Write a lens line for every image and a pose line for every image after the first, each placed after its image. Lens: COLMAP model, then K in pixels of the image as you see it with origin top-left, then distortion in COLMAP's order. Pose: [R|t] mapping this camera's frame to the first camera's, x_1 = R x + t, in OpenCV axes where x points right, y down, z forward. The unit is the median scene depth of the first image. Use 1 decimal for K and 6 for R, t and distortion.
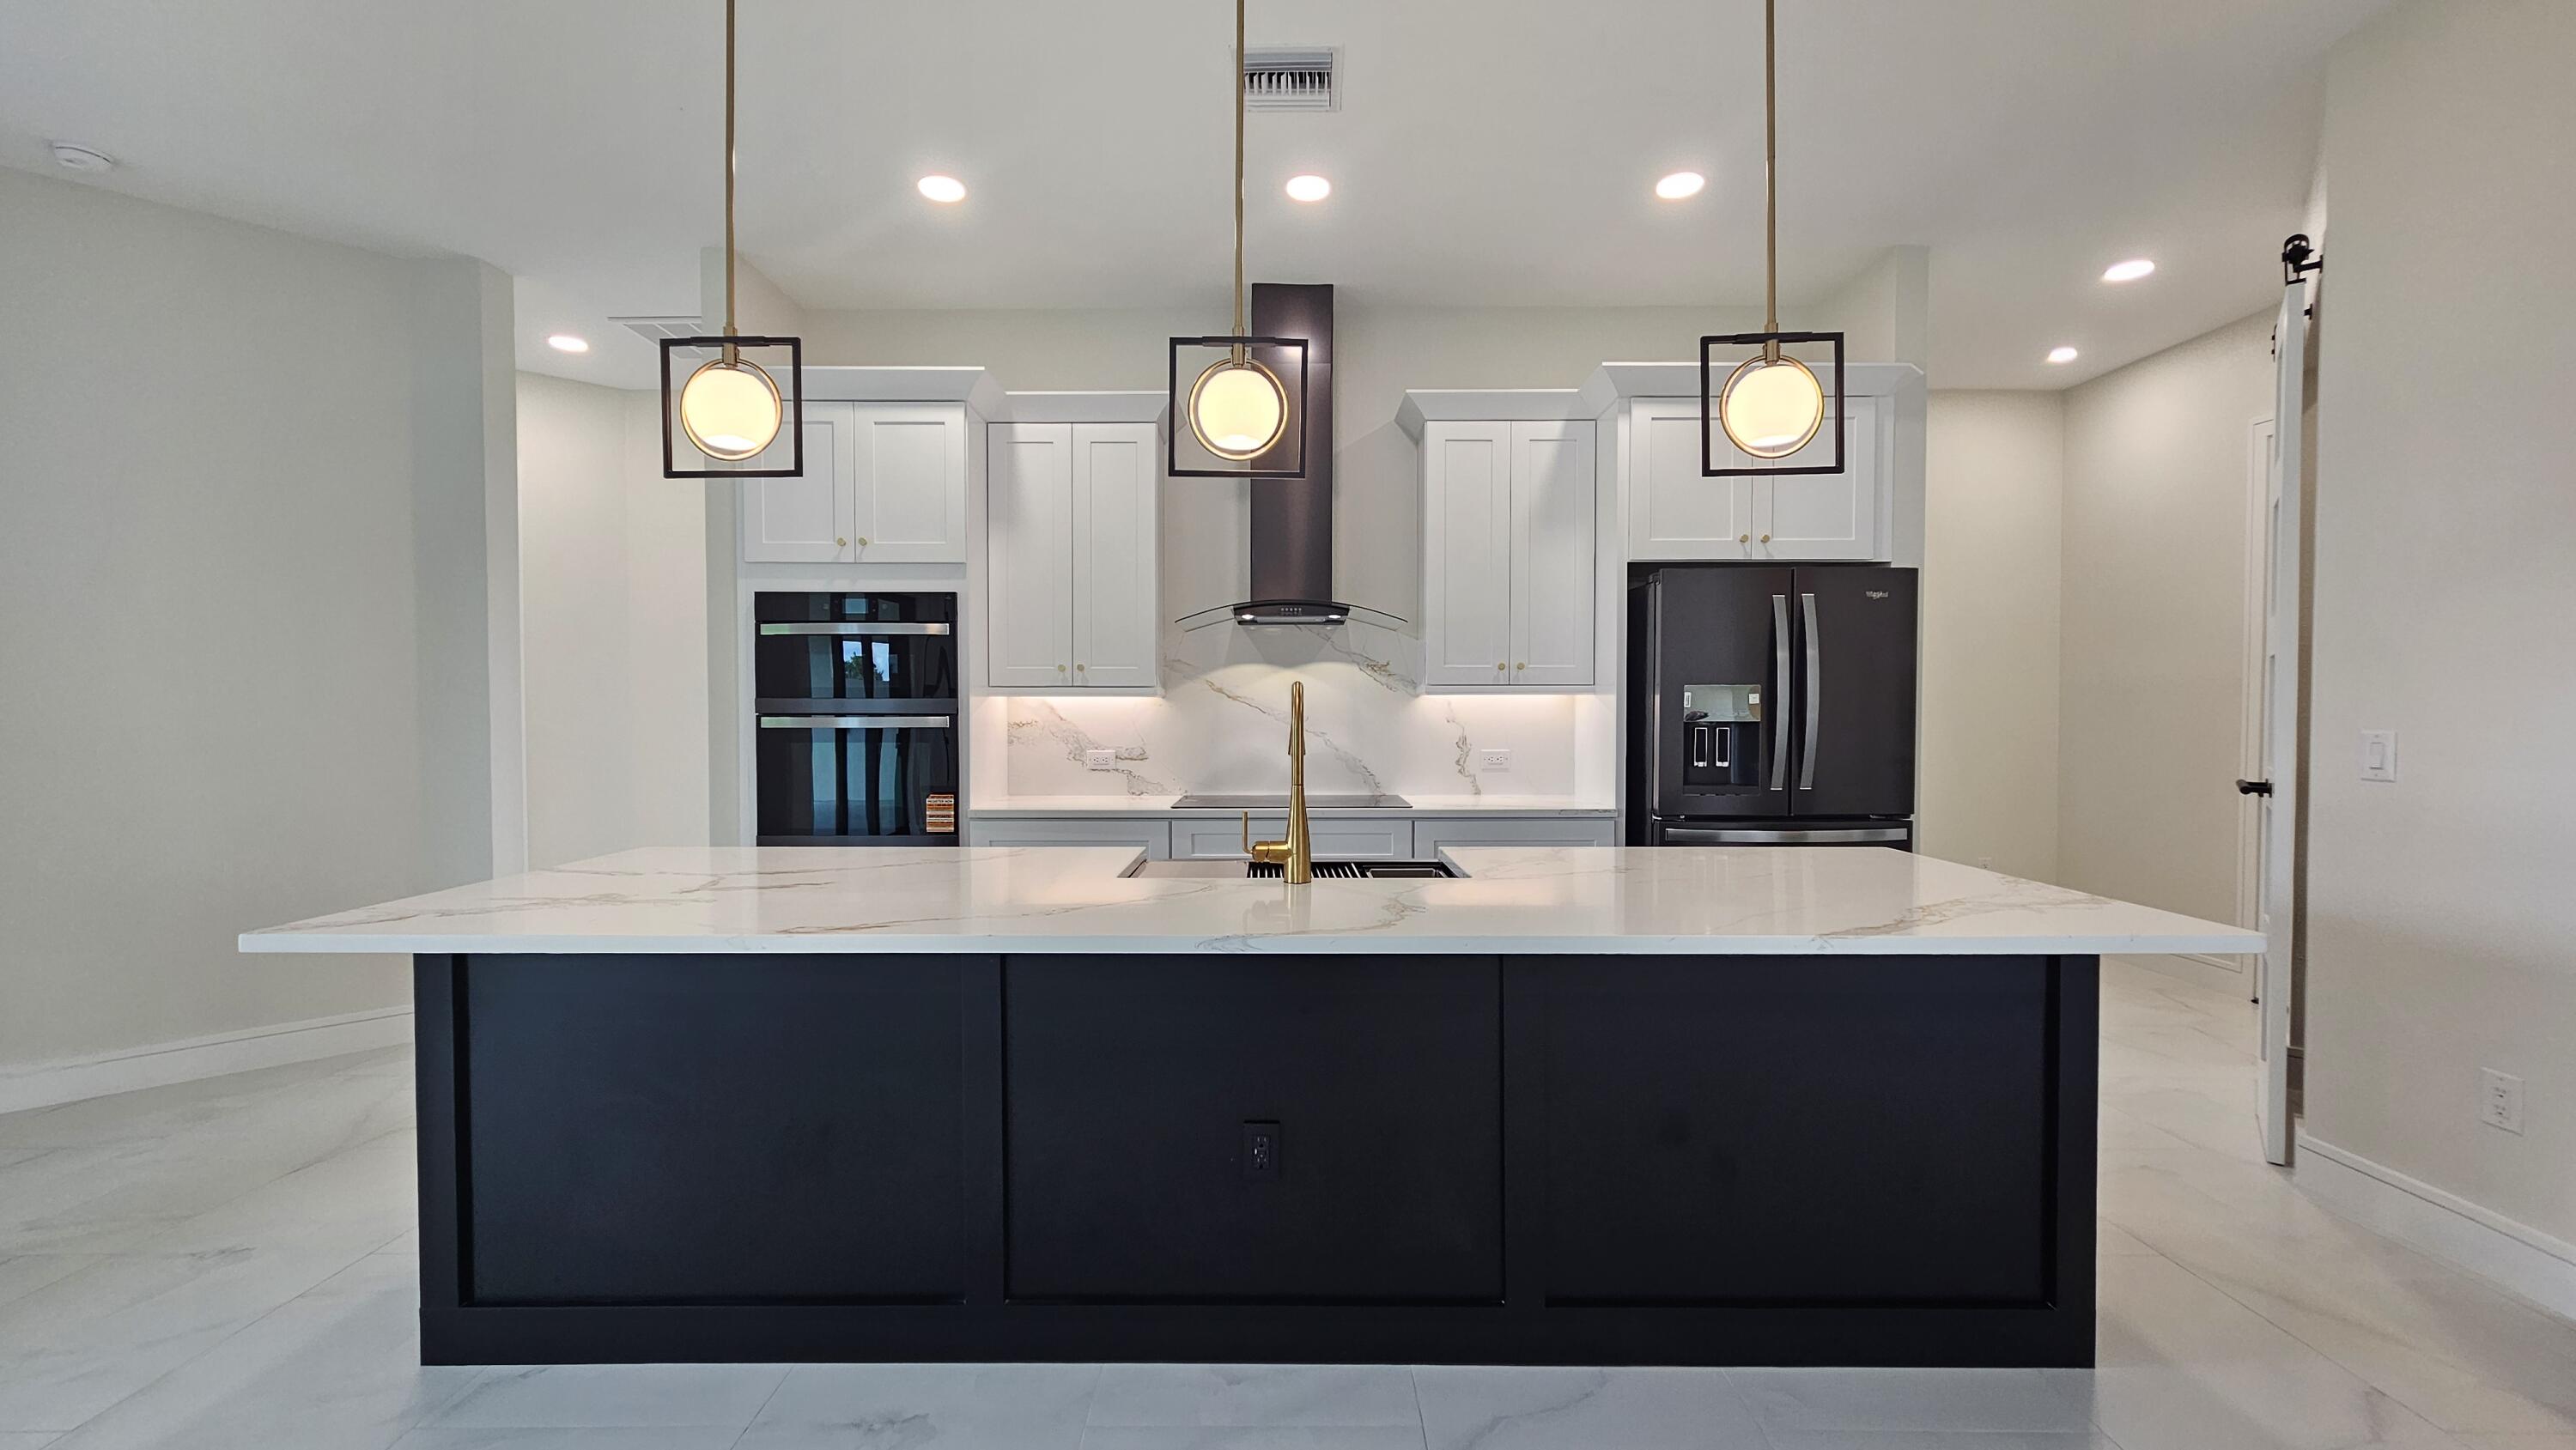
lens RADIAL K [[1055.4, 0, 1276.5], [0, 1055.4, 732.3], [0, 0, 1]] dist [0.000142, -0.000064]
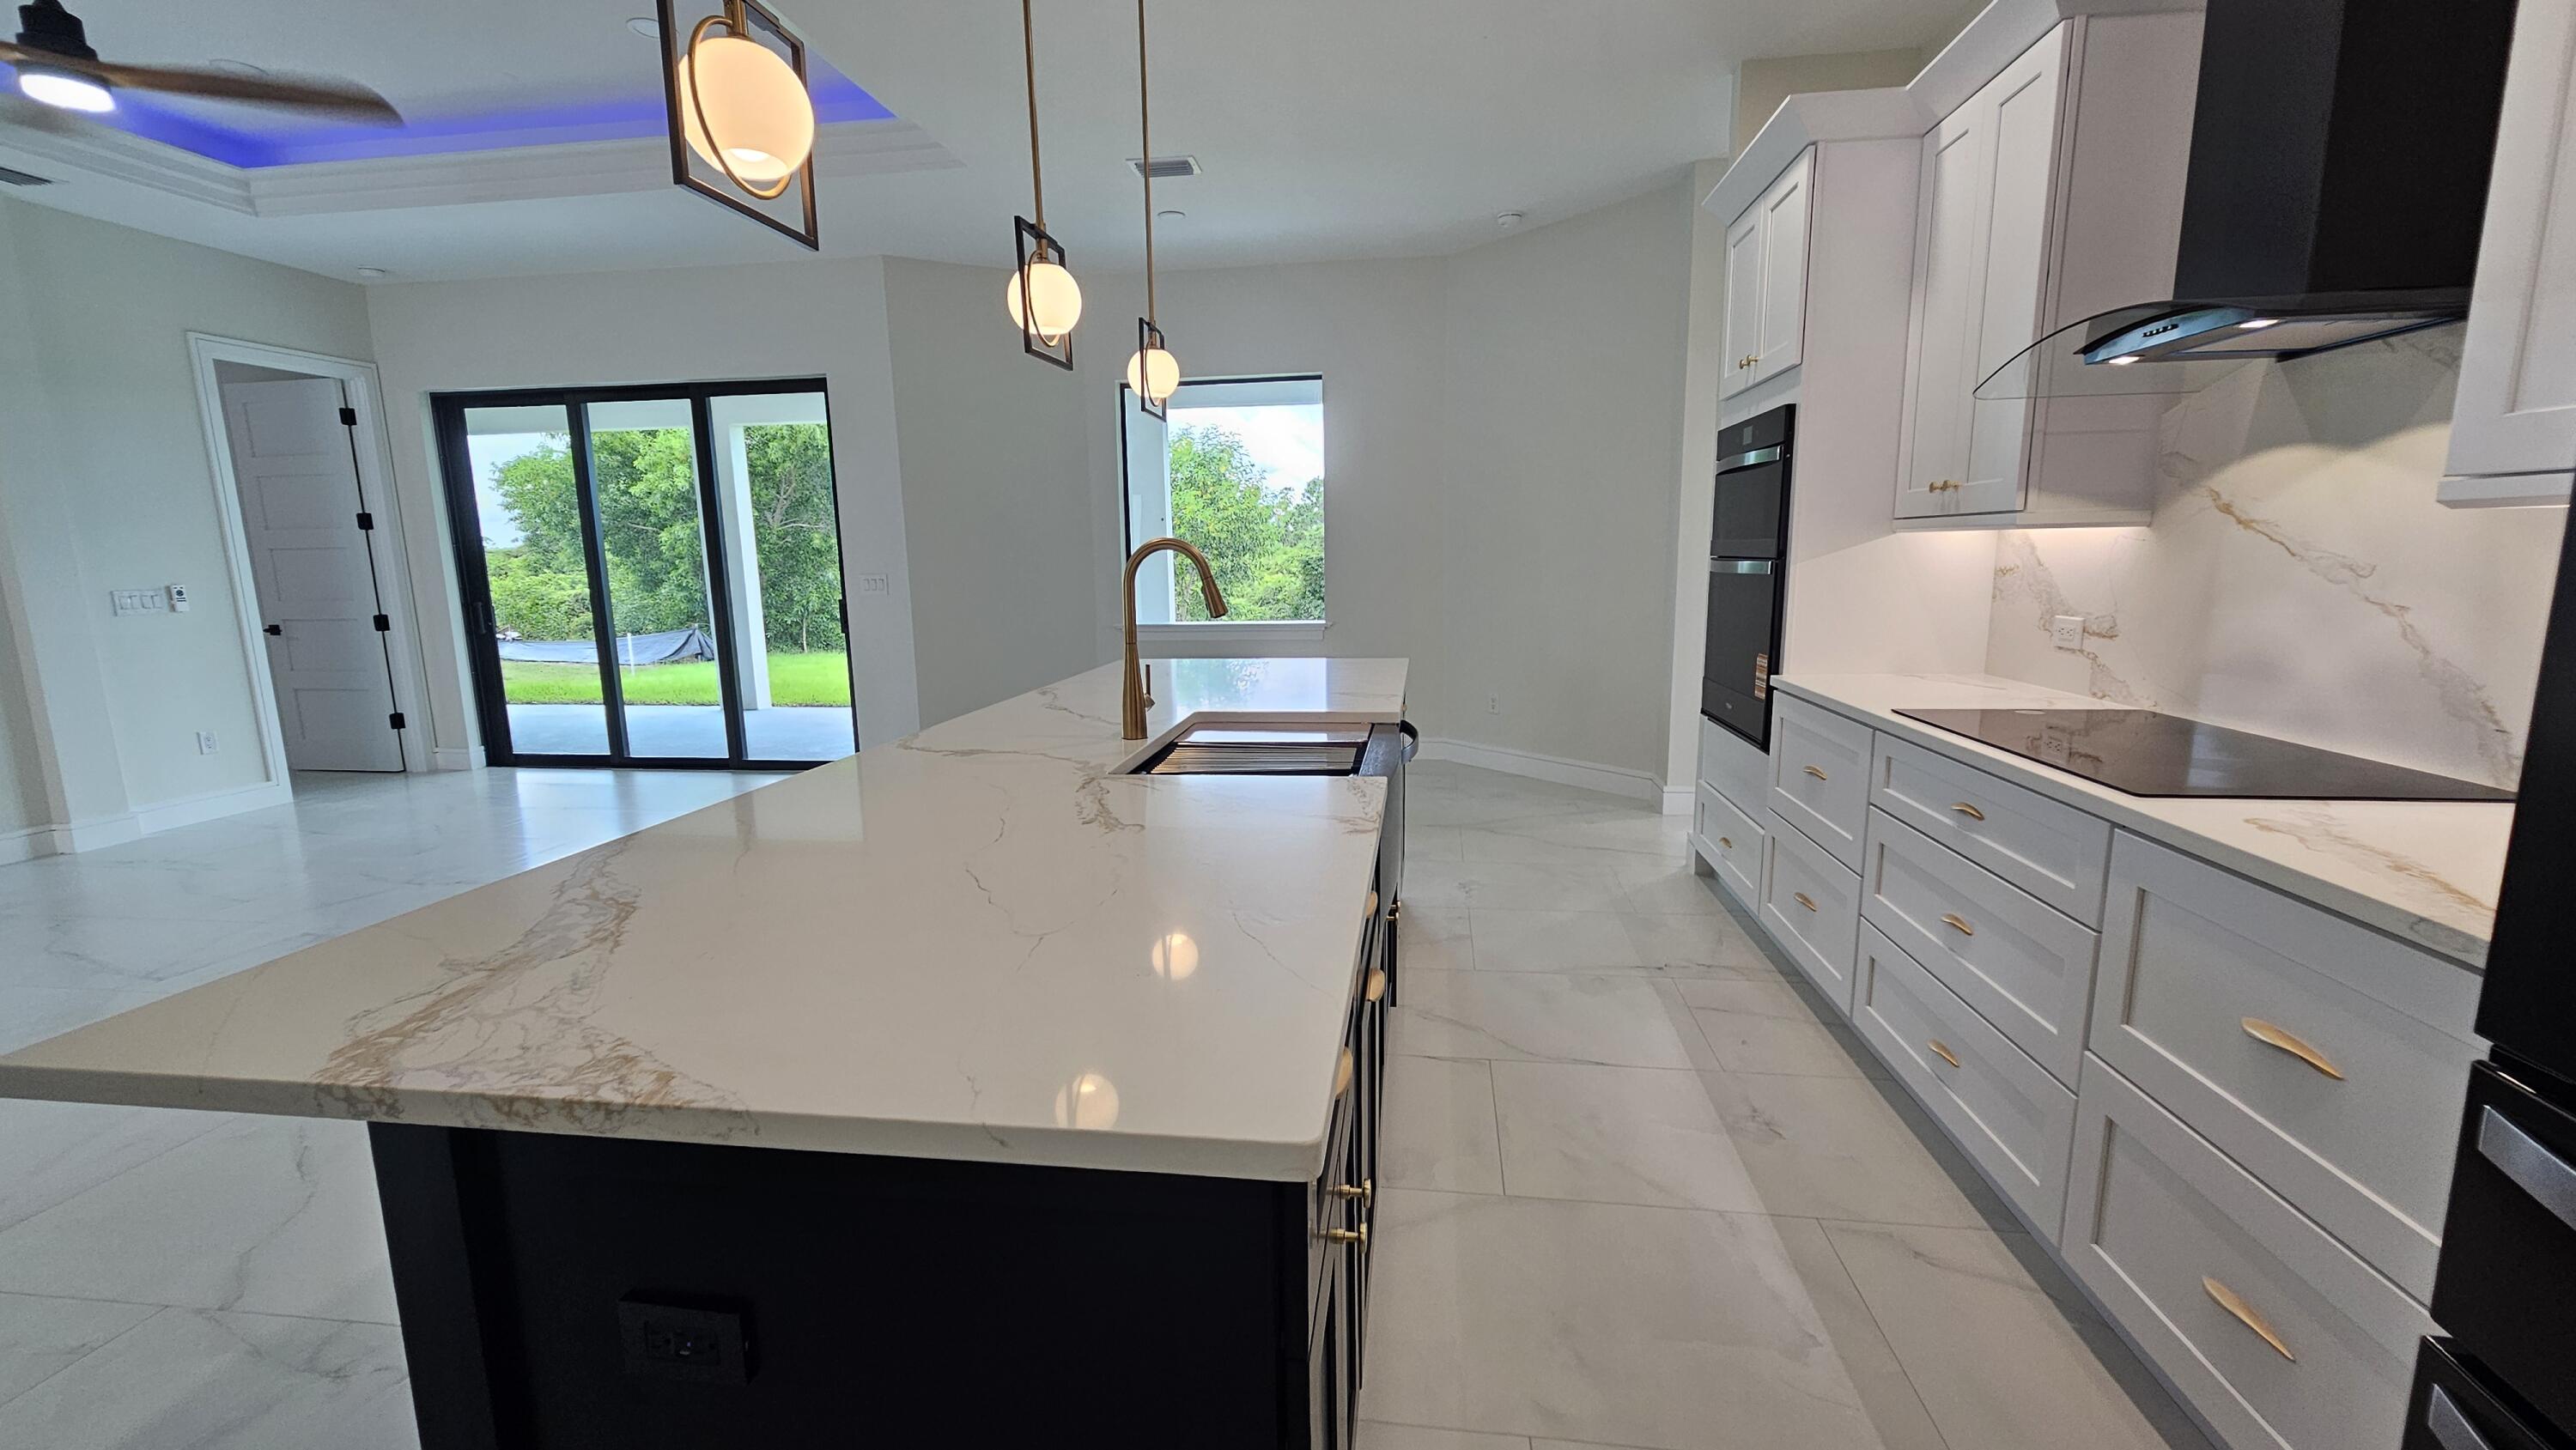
lens RADIAL K [[1055.4, 0, 1280.9], [0, 1055.4, 733.8], [0, 0, 1]] dist [0.000142, -0.000064]
pose [[-0.131466, 0.170196, -0.976601, 0.568772], [-0.004094, 0.985050, 0.172219, -0.022225], [0.991312, 0.026639, -0.128804, 0.720597]]
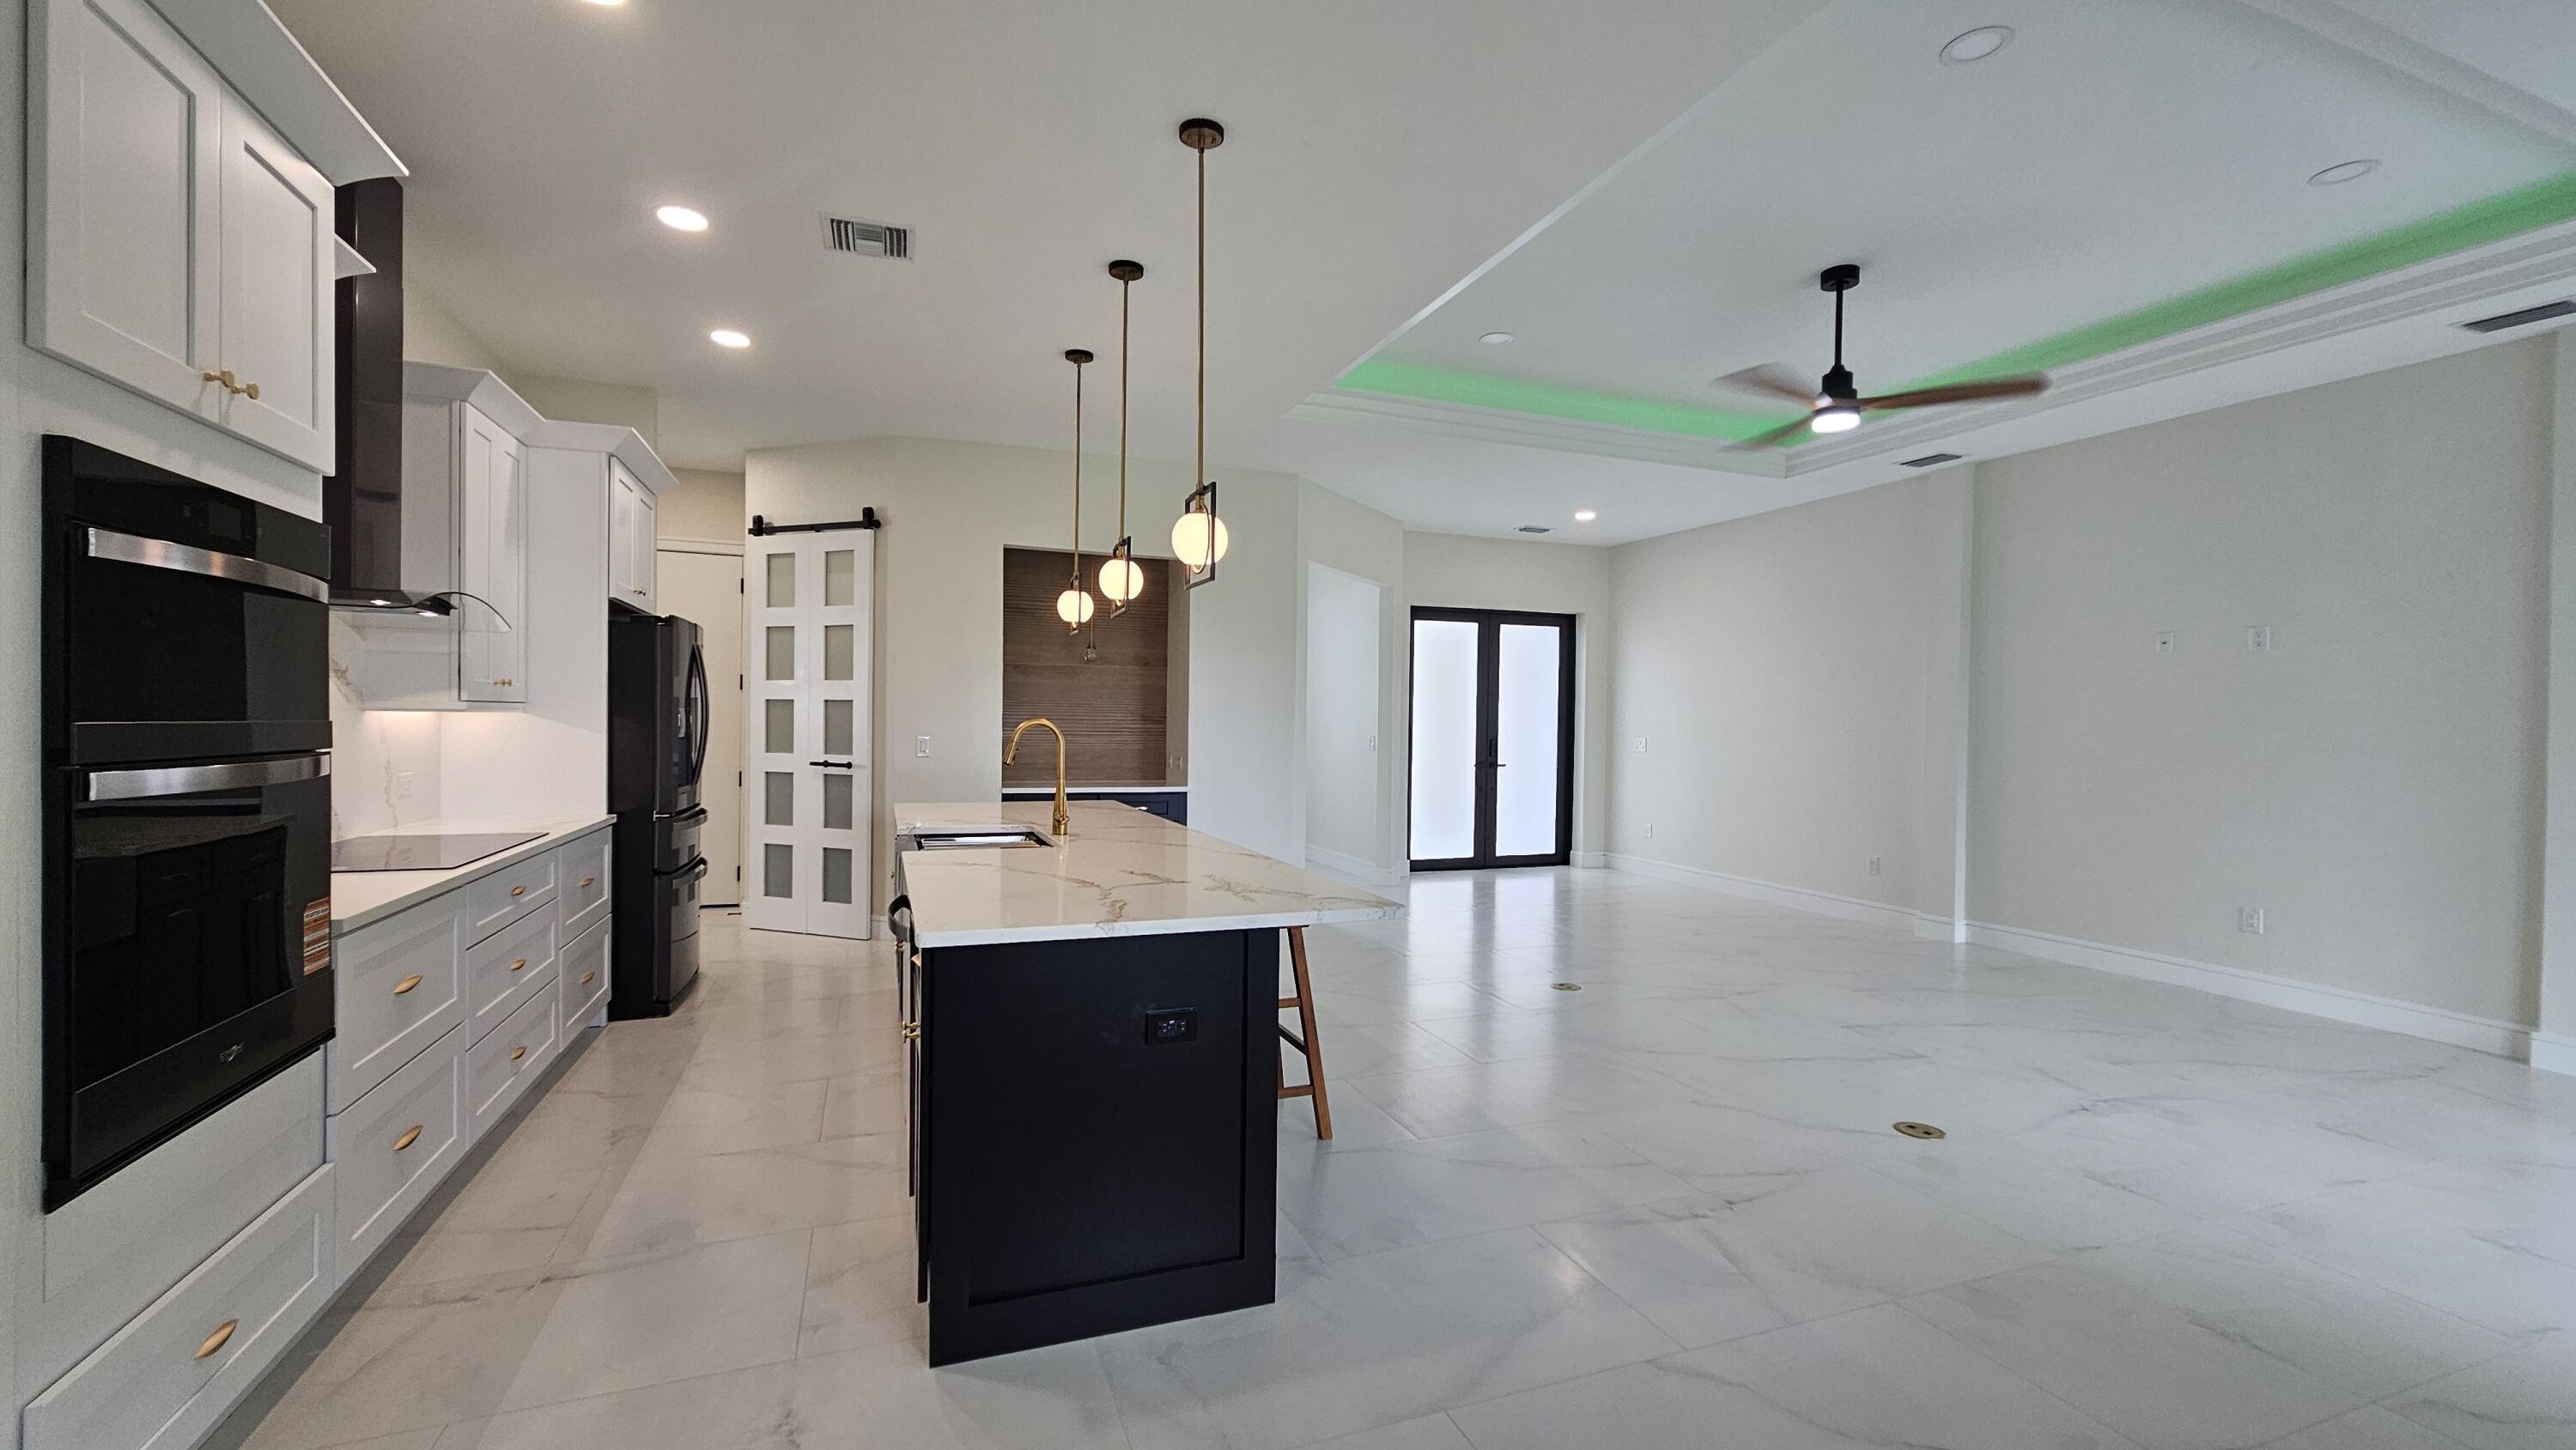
lens RADIAL K [[1055.4, 0, 1274.9], [0, 1055.4, 737.8], [0, 0, 1]] dist [0.000142, -0.000064]
pose [[-0.358015, -0.019914, 0.933503, -0.983016], [0.006988, 0.999687, 0.024006, -0.032579], [-0.933690, 0.015118, -0.357764, 0.730080]]
